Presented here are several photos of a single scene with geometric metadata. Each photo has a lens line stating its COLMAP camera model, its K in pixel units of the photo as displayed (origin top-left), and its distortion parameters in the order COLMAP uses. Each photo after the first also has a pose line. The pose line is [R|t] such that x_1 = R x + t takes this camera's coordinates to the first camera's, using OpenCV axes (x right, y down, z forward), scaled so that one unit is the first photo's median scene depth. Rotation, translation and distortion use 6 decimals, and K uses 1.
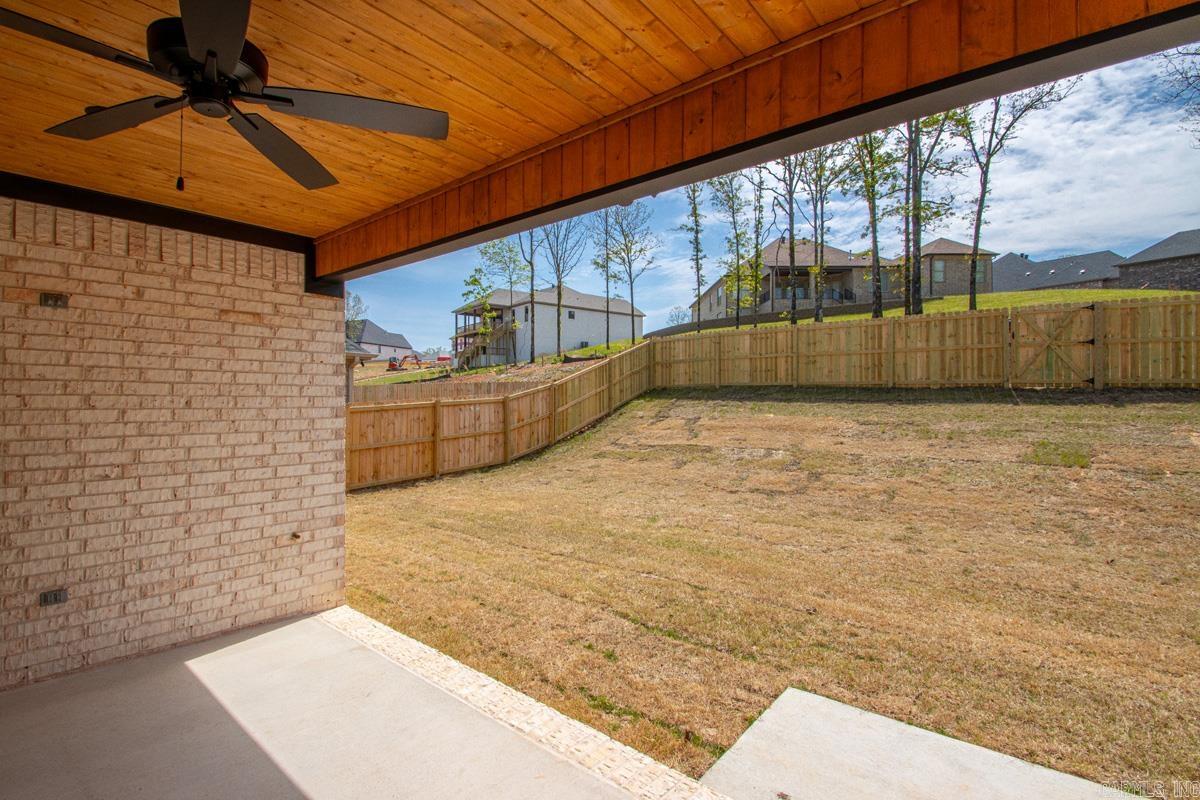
lens RADIAL K [[560.2, 0, 588.6], [0, 560.2, 394.5], [0, 0, 1]] dist [0.002398, -0.010498]
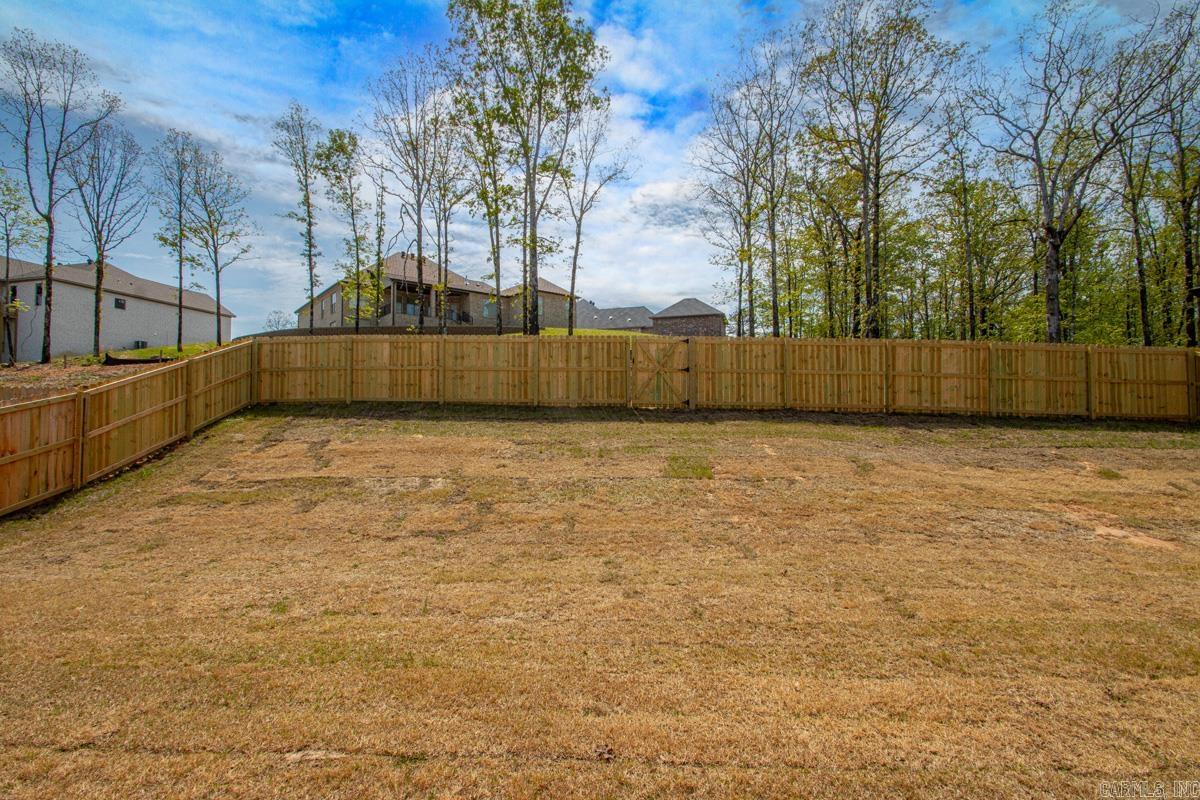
lens RADIAL K [[560.2, 0, 591.9], [0, 560.2, 404.7], [0, 0, 1]] dist [0.002398, -0.010498]
pose [[0.781694, 0.015387, 0.623472, -0.006716], [-0.007008, 0.999849, -0.015889, 0.000858], [-0.623622, 0.008051, 0.781684, 0.222451]]
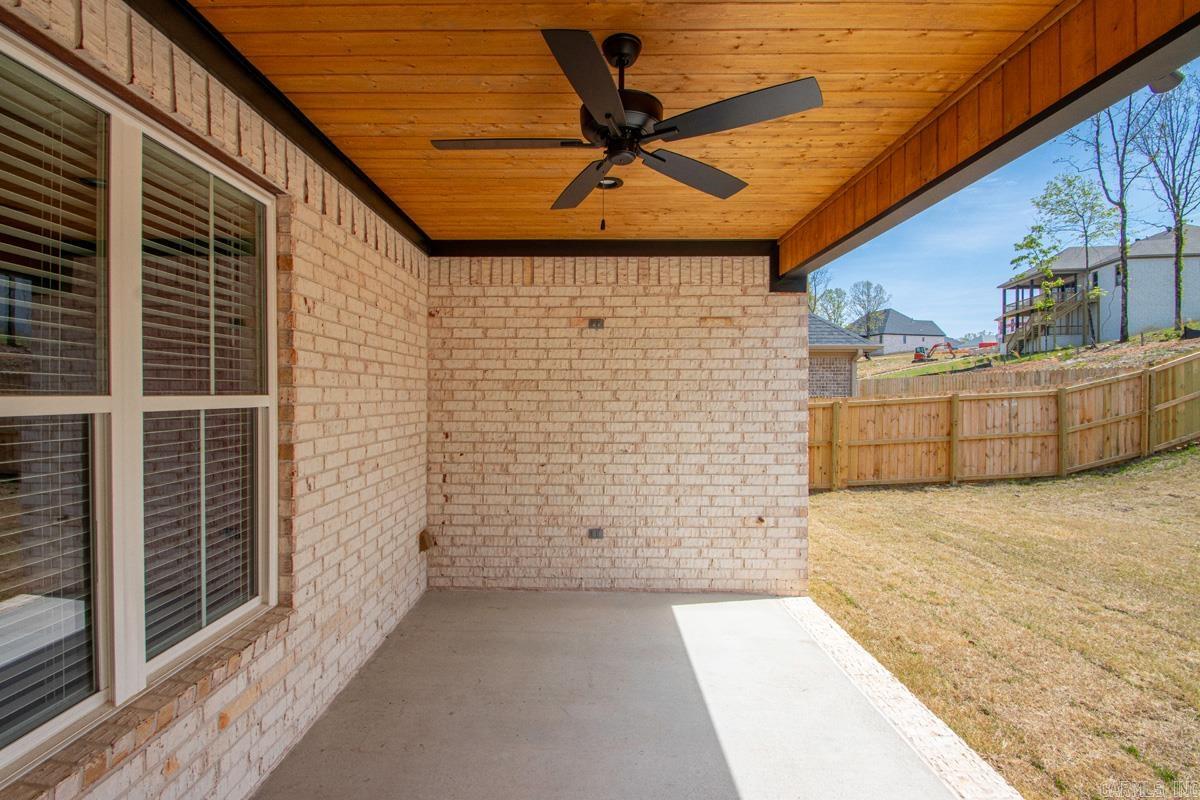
lens RADIAL K [[560.2, 0, 580.9], [0, 560.2, 395.2], [0, 0, 1]] dist [0.002398, -0.010498]
pose [[0.634212, -0.002450, -0.773155, 0.036324], [0.010877, 0.999924, 0.005753, 0.001129], [0.773083, -0.012058, 0.634191, 0.020807]]
